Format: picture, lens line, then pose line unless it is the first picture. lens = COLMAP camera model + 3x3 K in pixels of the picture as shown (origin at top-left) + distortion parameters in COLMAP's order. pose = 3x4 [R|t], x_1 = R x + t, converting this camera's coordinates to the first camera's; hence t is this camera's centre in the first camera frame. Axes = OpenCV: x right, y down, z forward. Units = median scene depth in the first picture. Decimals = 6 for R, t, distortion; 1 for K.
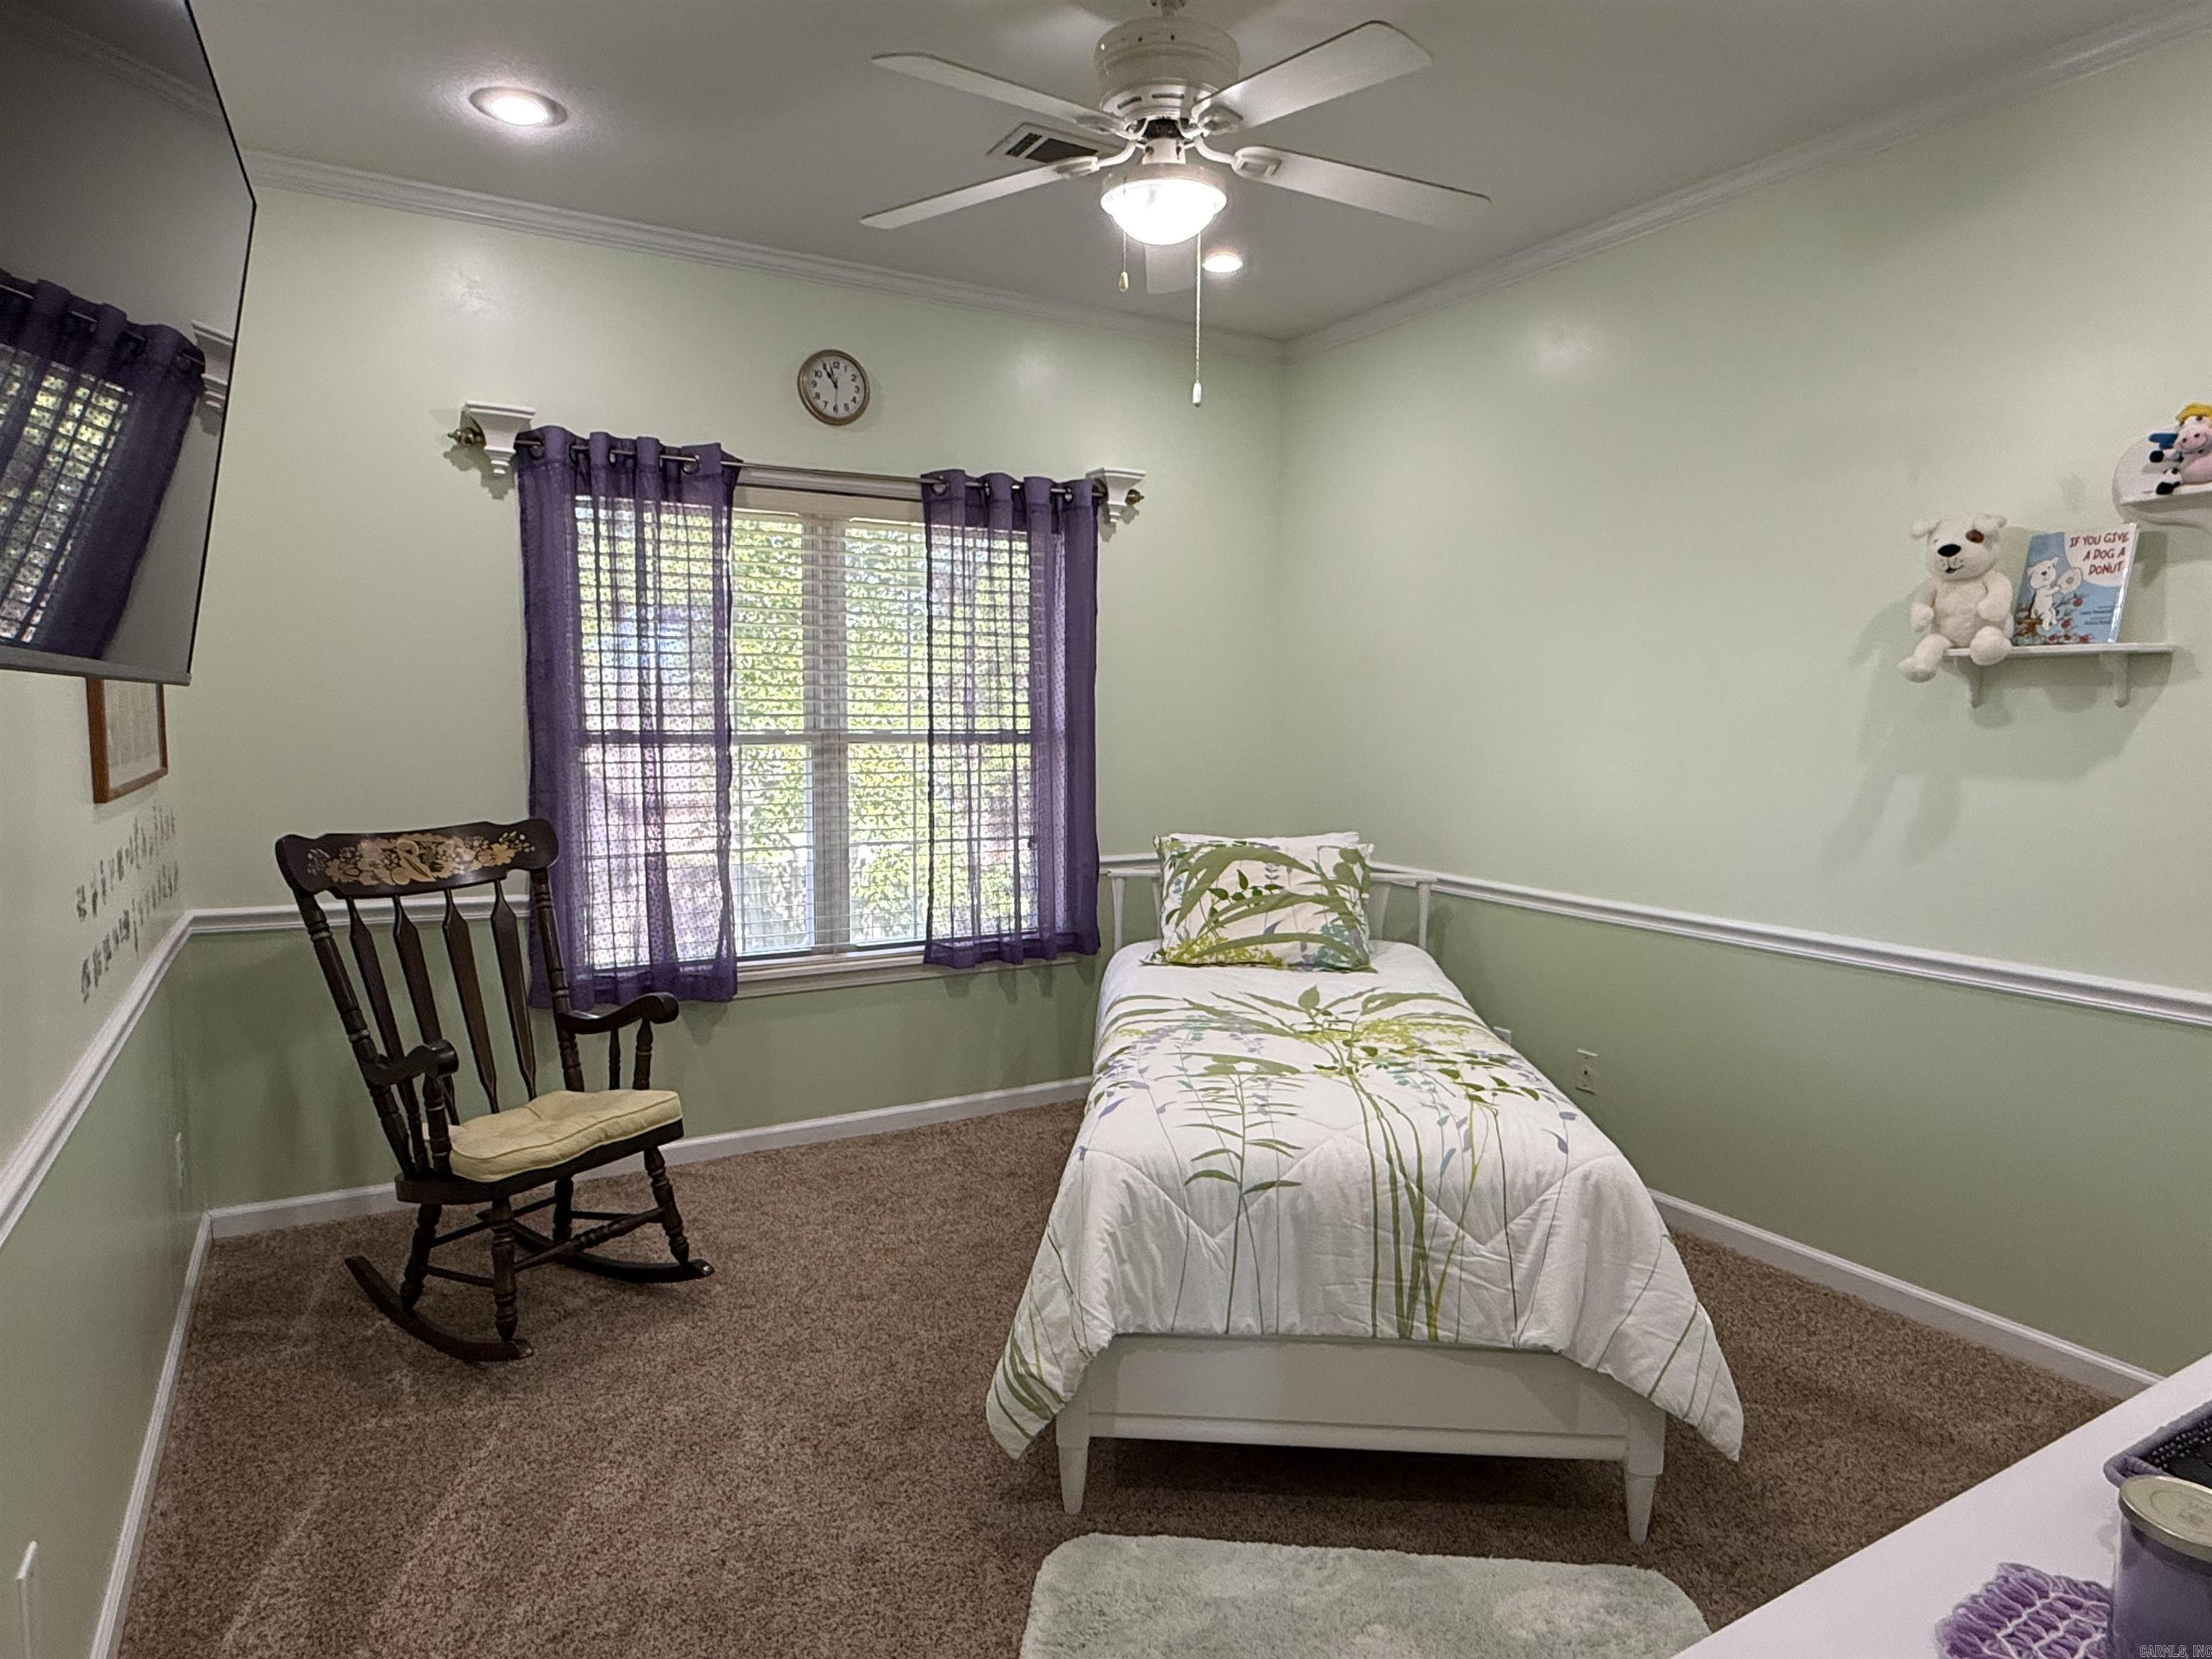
lens RADIAL K [[1285.2, 0, 1104.5], [0, 1285.2, 824.7], [0, 0, 1]] dist [0.007000, 0.003030]
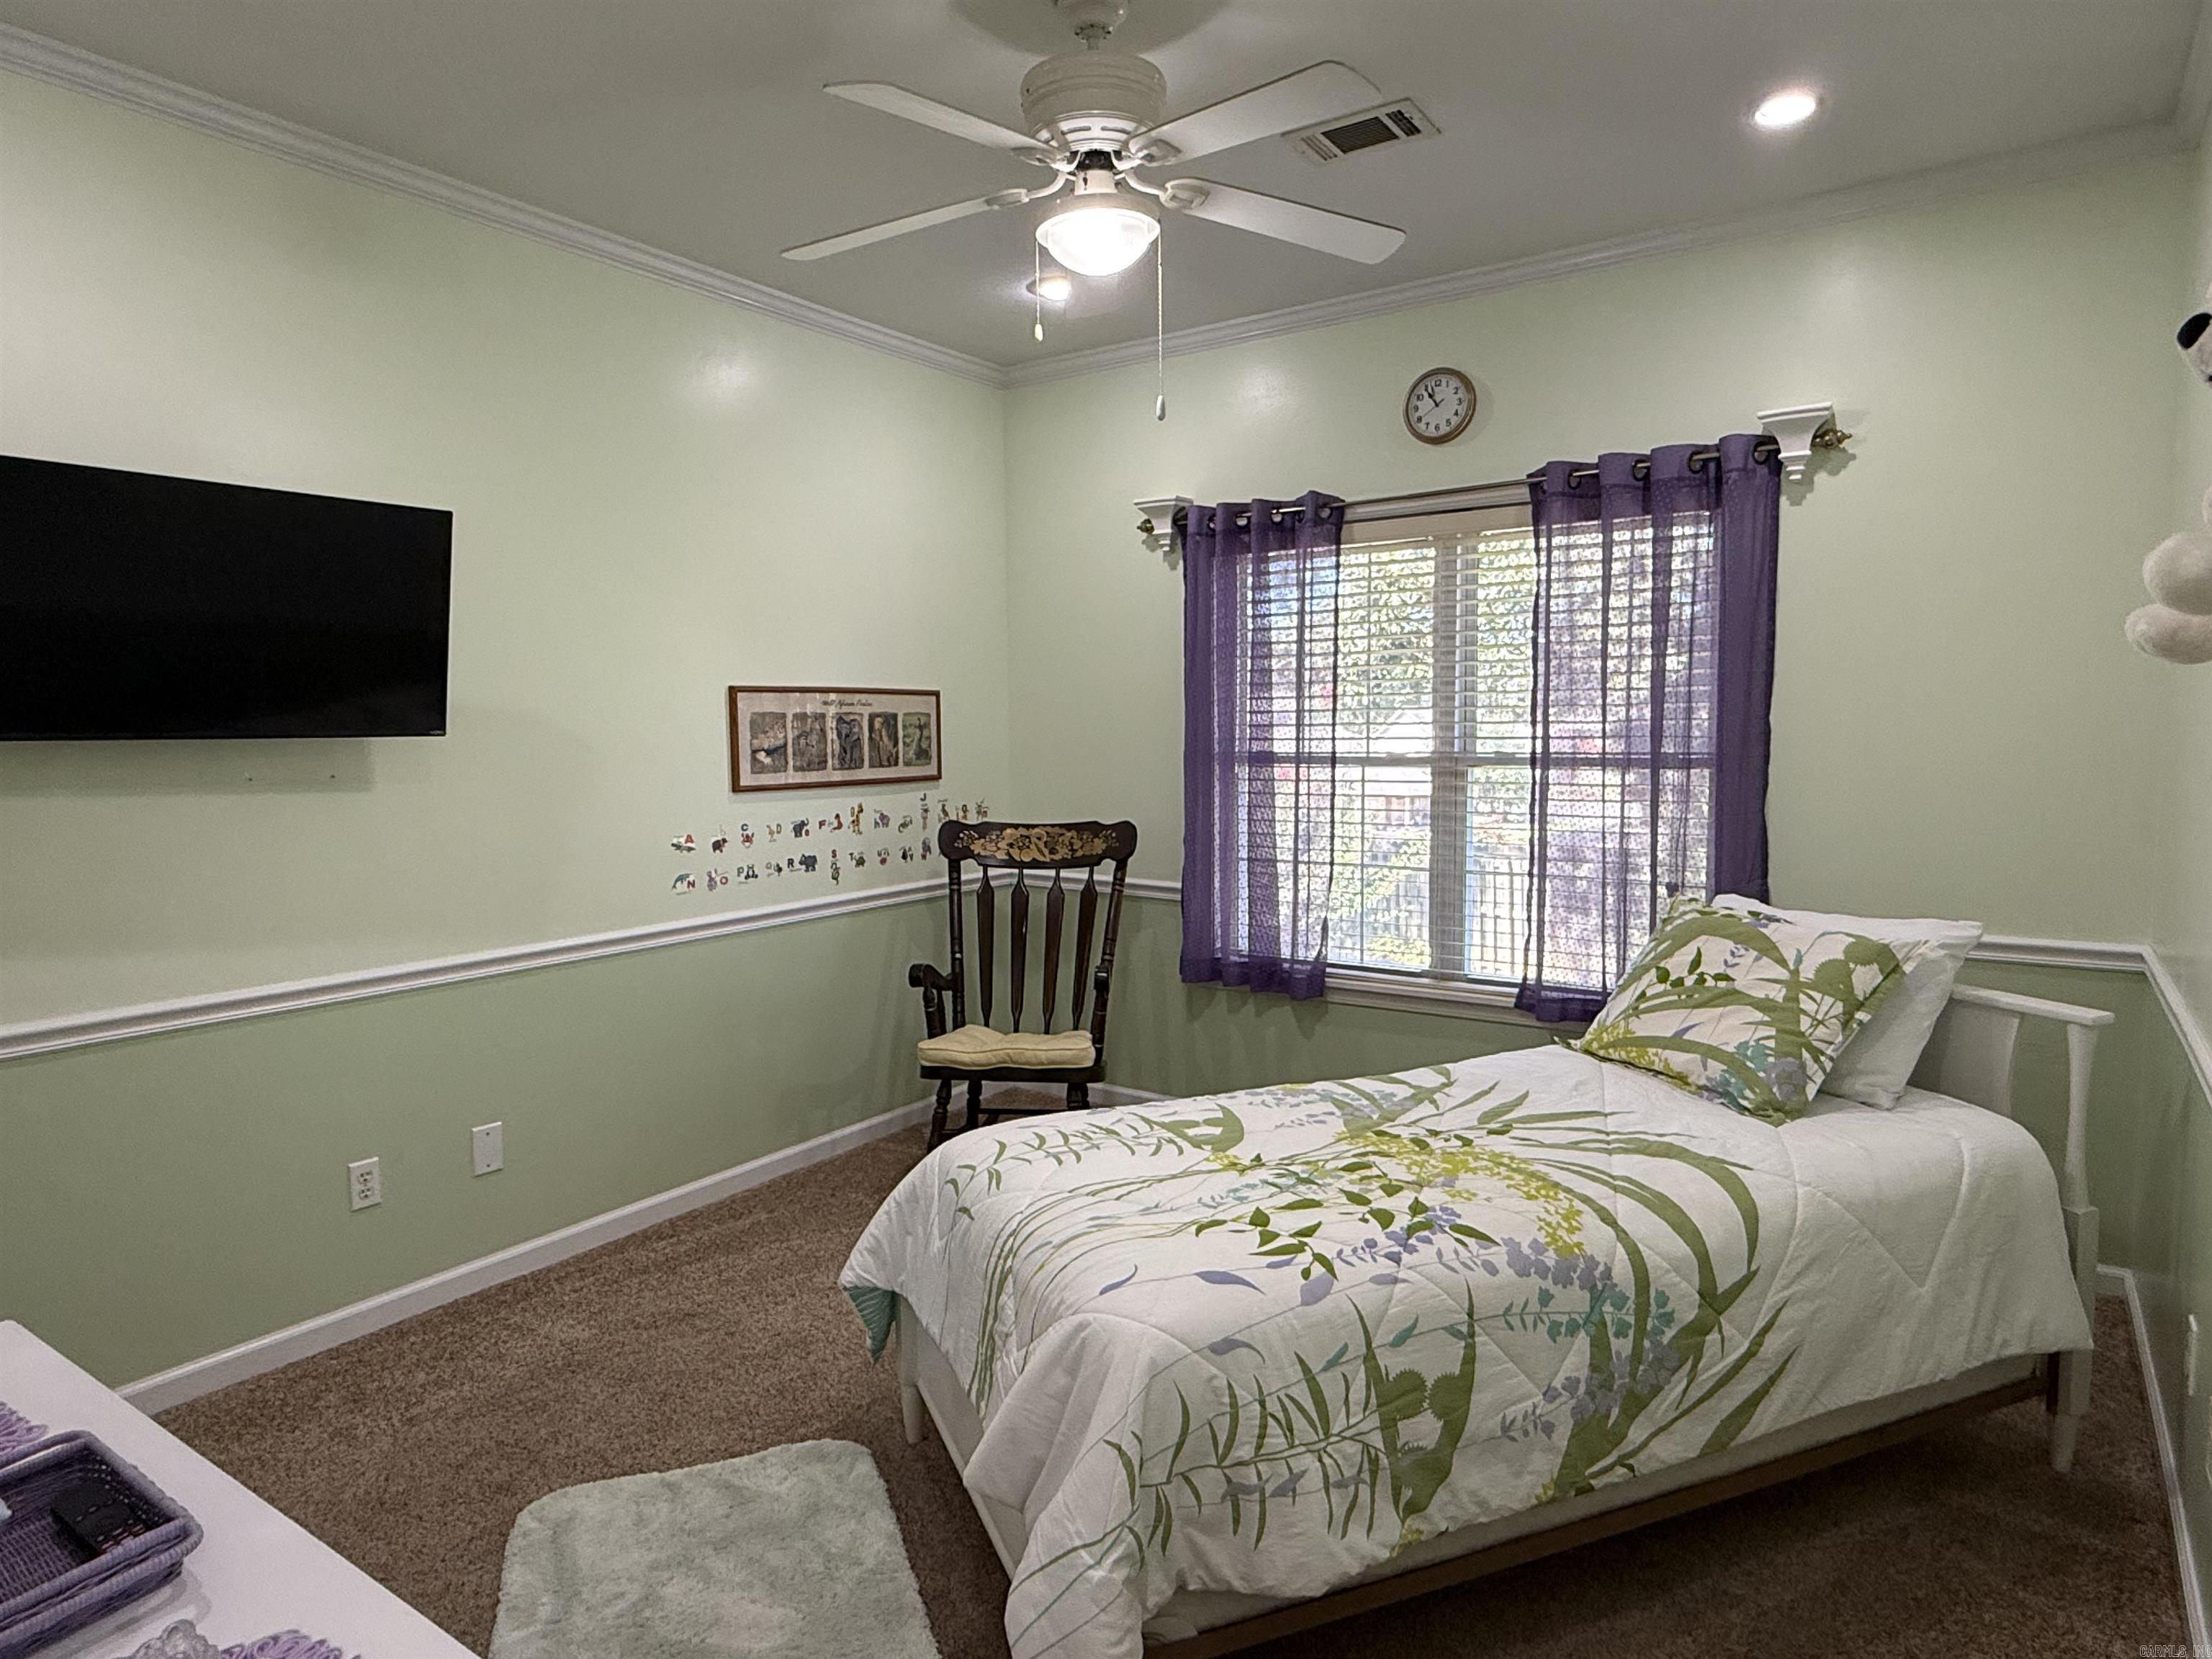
lens RADIAL K [[1285.2, 0, 1112.9], [0, 1285.2, 831.6], [0, 0, 1]] dist [0.007000, 0.003030]
pose [[0.436309, 0.062720, -0.897609, 0.626108], [-0.068273, 0.997000, 0.036479, -0.035519], [0.897203, 0.045366, 0.439281, 0.381159]]
